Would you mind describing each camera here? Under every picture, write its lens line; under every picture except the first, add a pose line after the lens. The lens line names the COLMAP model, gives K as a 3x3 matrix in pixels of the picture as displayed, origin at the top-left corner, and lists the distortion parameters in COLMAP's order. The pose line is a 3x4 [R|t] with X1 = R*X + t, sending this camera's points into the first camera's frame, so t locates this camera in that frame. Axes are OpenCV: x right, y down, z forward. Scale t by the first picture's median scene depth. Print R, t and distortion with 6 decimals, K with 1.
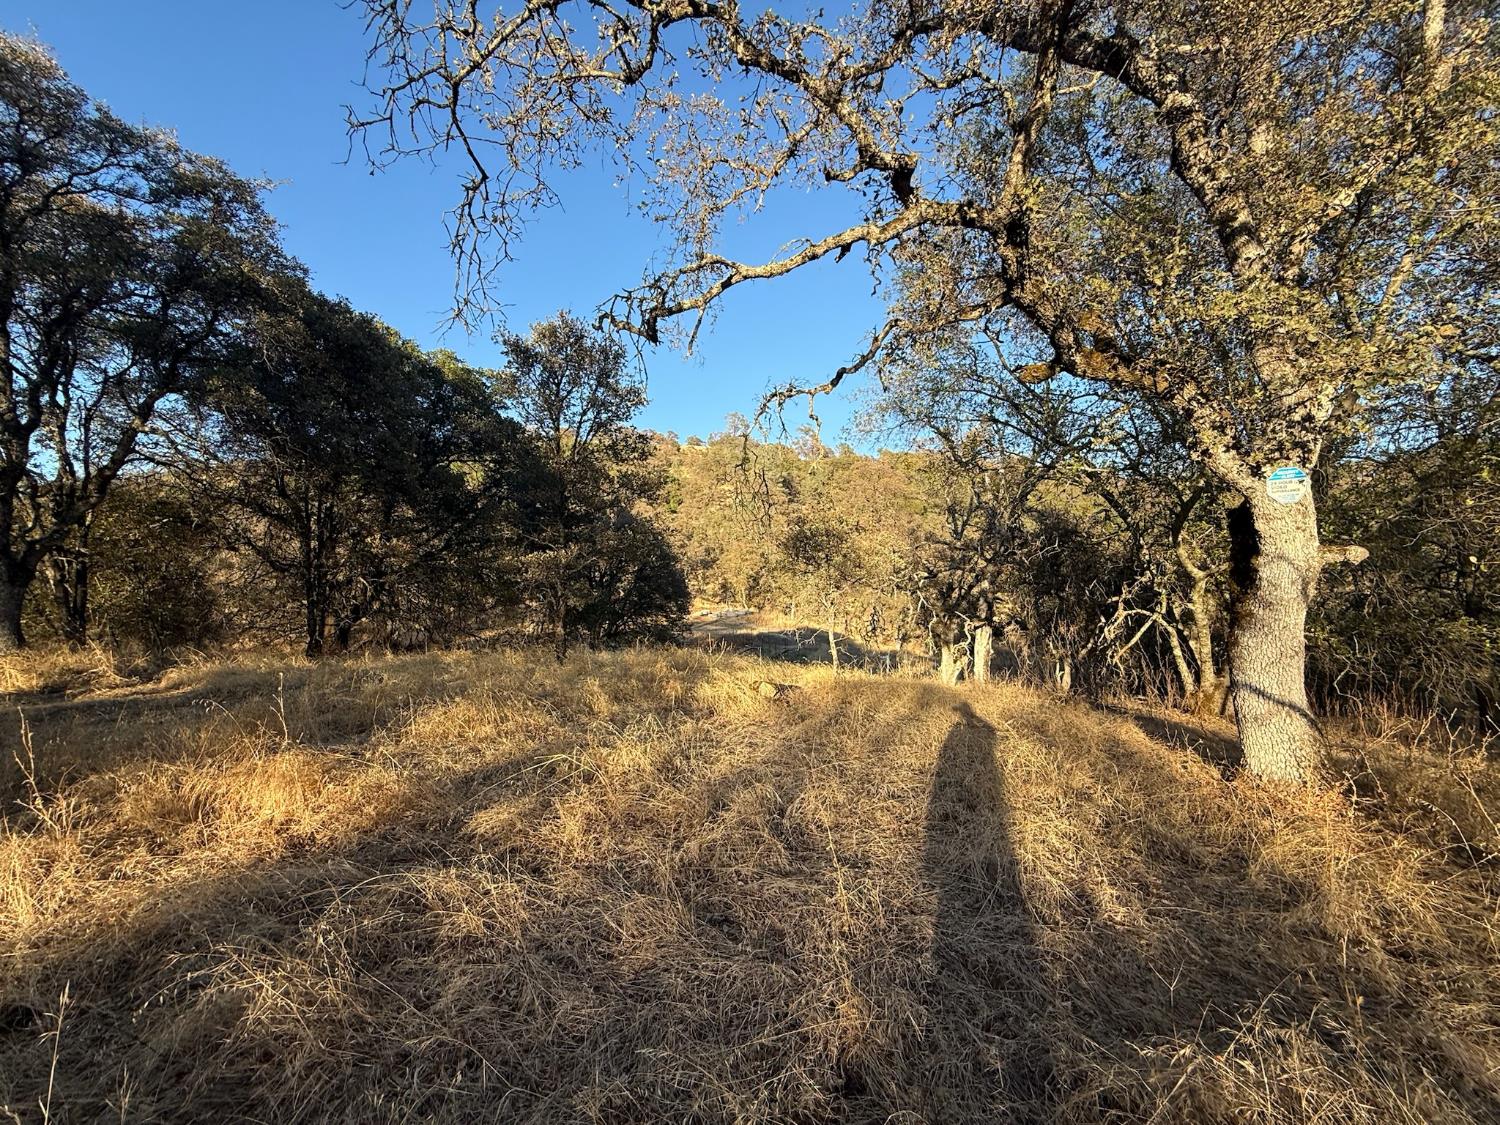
lens RADIAL K [[598.4, 0, 749.1], [0, 598.4, 566.2], [0, 0, 1]] dist [-0.002346, -0.000469]
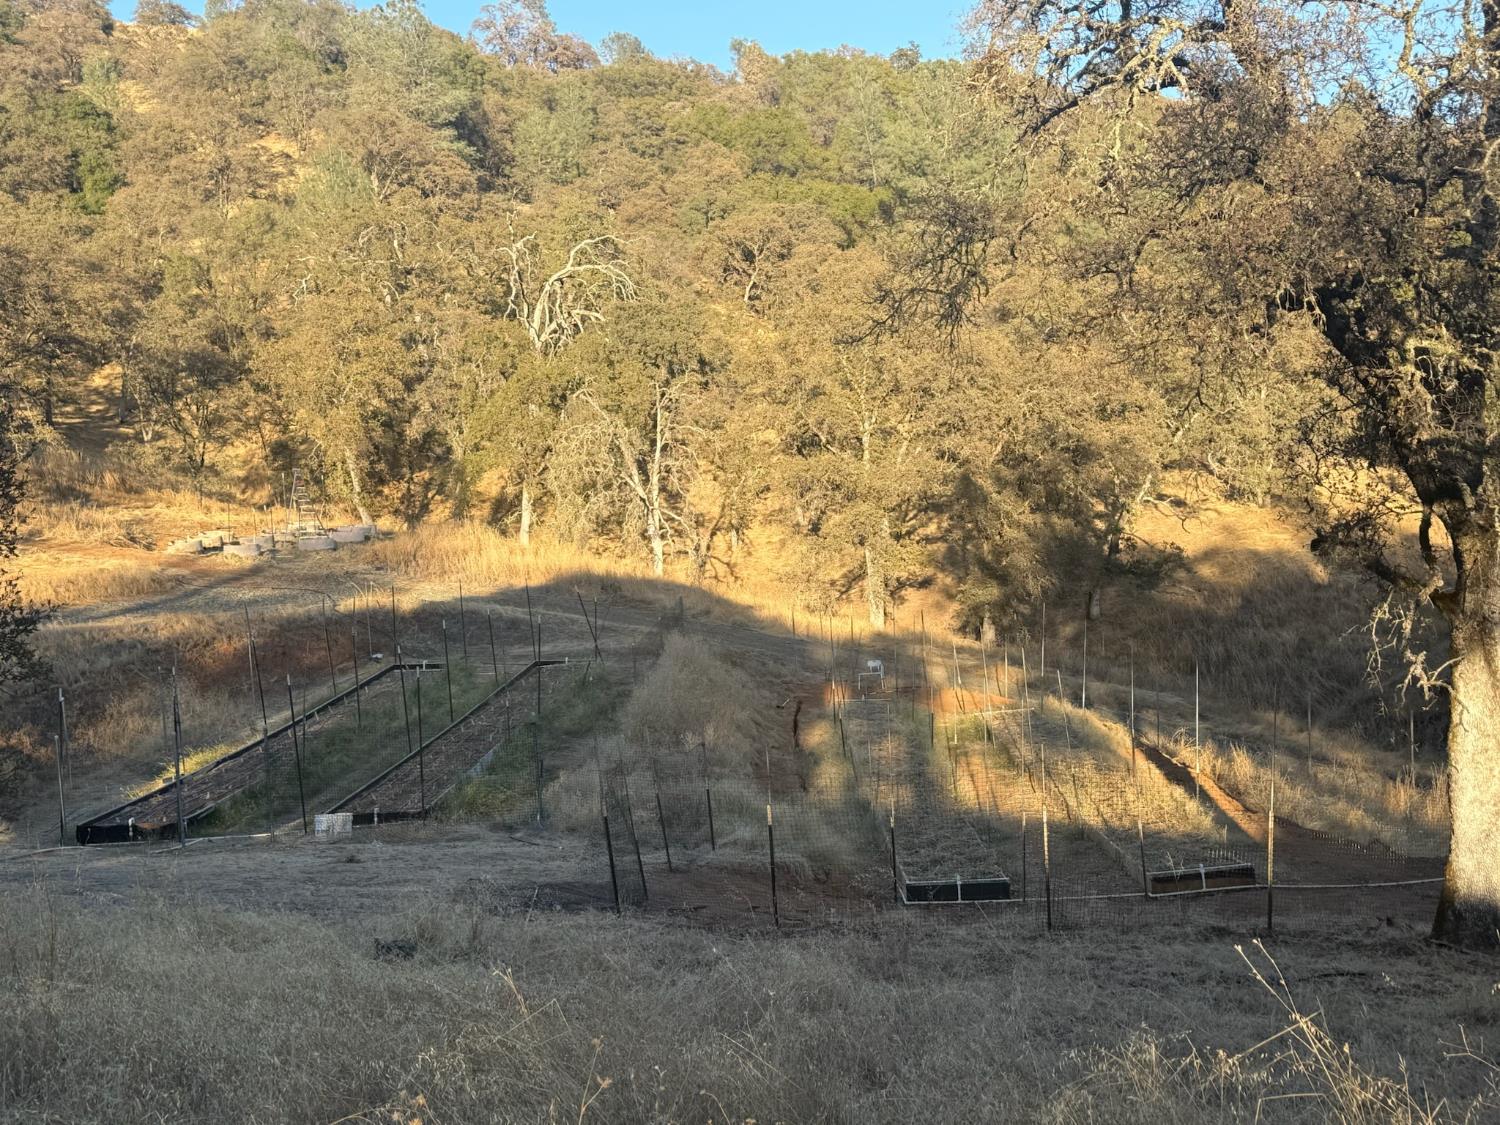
lens RADIAL K [[1630.7, 0, 751.2], [0, 1630.7, 563.8], [0, 0, 1]] dist [0.023072, 0.000000]
pose [[0.972146, -0.054981, 0.227836, -0.036492], [0.032524, 0.994337, 0.101177, 0.144493], [-0.232108, -0.090949, 0.968429, 1.545479]]
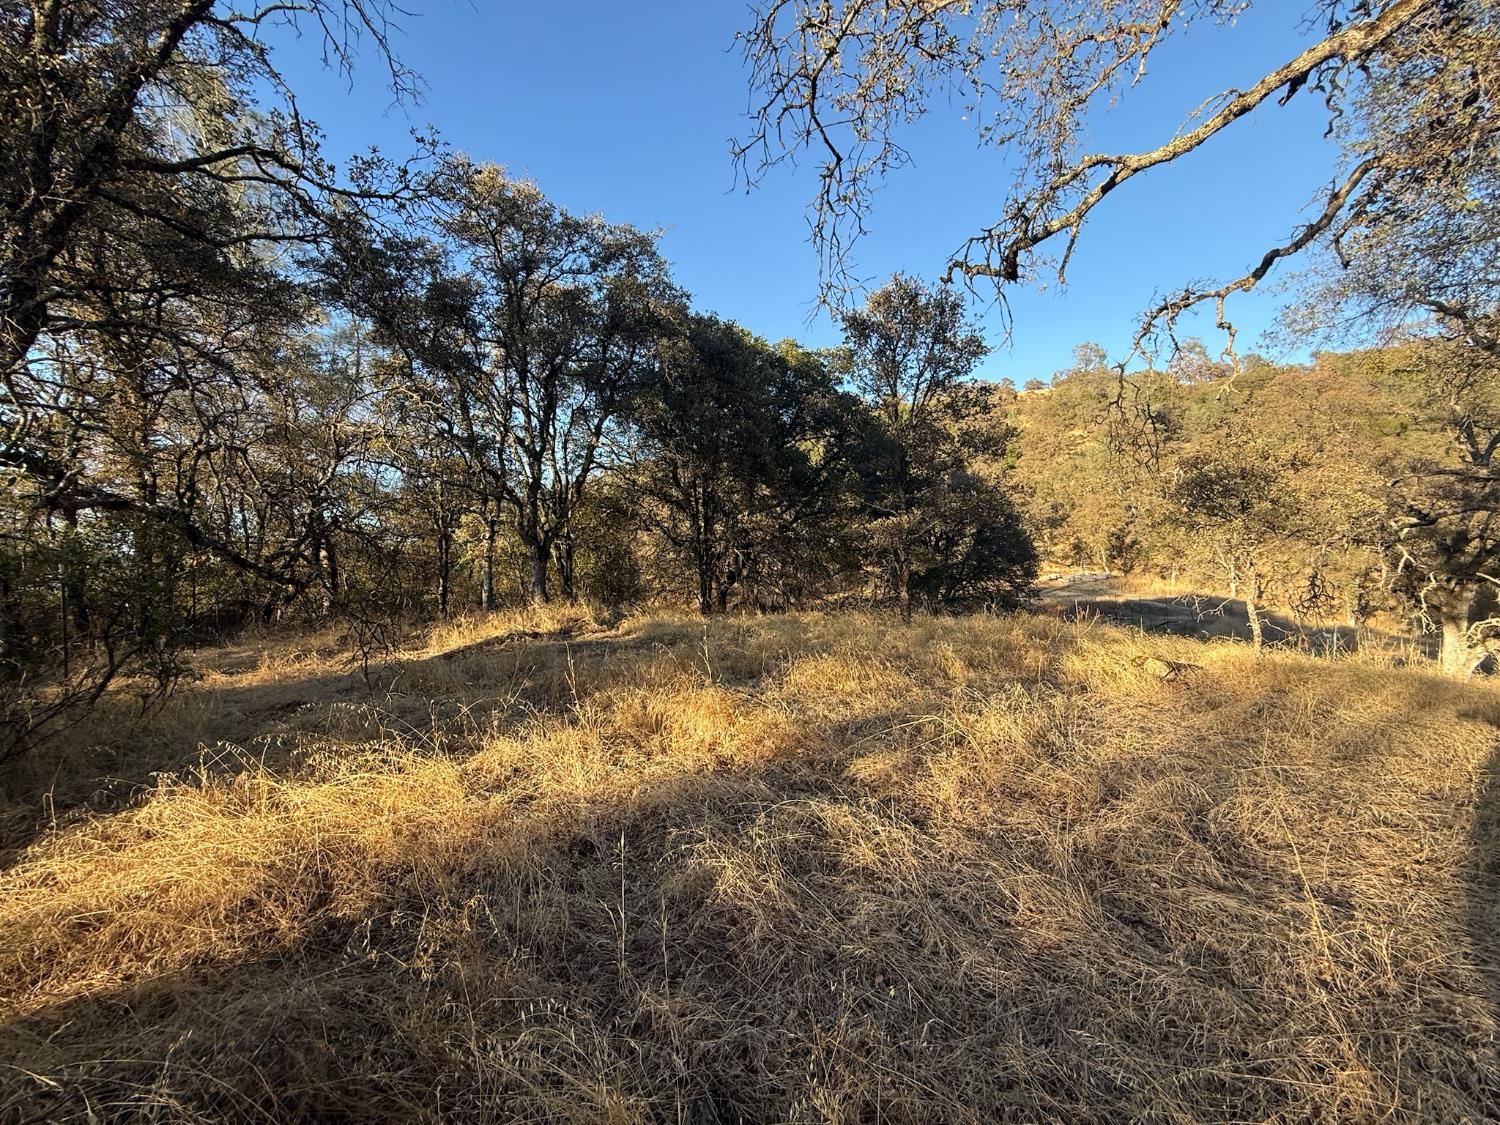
lens RADIAL K [[598.4, 0, 742.7], [0, 598.4, 566.5], [0, 0, 1]] dist [-0.002346, -0.000469]
pose [[0.852864, -0.014232, -0.521938, -0.026209], [0.044918, 0.997922, 0.046187, -0.000007], [0.520197, -0.062835, 0.851732, -0.009453]]
